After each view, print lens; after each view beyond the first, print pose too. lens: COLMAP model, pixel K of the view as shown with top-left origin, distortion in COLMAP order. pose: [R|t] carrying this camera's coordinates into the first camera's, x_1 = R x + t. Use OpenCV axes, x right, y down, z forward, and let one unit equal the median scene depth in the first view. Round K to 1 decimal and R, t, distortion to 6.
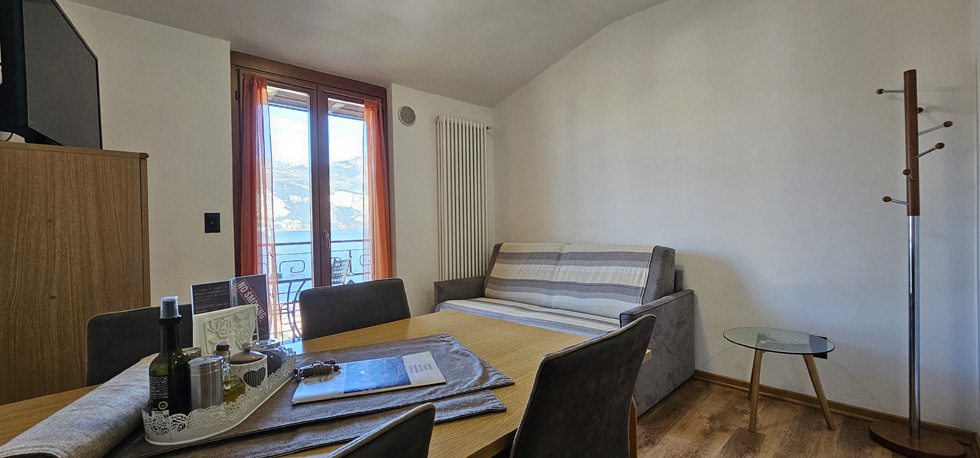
lens RADIAL K [[401.6, 0, 489.0], [0, 401.6, 227.5], [0, 0, 1]] dist [0.000387, 0.000122]
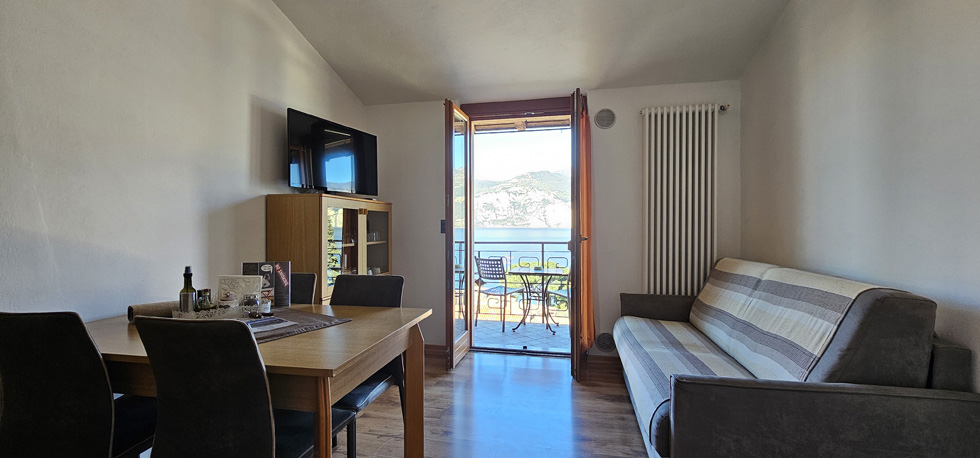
lens RADIAL K [[401.6, 0, 491.9], [0, 401.6, 224.5], [0, 0, 1]] dist [0.000387, 0.000122]
pose [[0.558712, 0.019843, -0.829125, 0.559008], [-0.018729, 0.999761, 0.011305, -0.032991], [0.829151, 0.009213, 0.558949, 0.282606]]
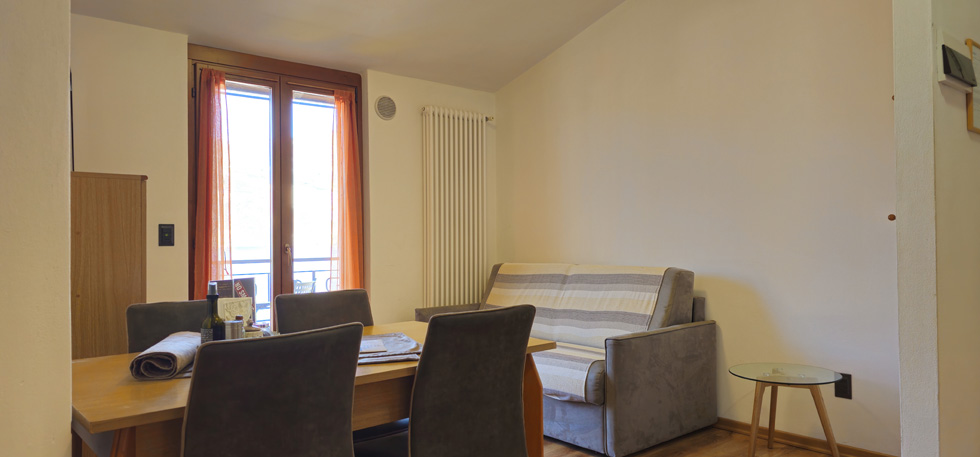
lens RADIAL K [[640.6, 0, 494.4], [0, 640.6, 227.7], [0, 0, 1]] dist [0.062265, -0.001115]
pose [[0.998406, 0.010549, -0.055445, 0.118030], [-0.011952, 0.999615, -0.025033, 0.000420], [0.055160, 0.025656, 0.998148, -0.375895]]
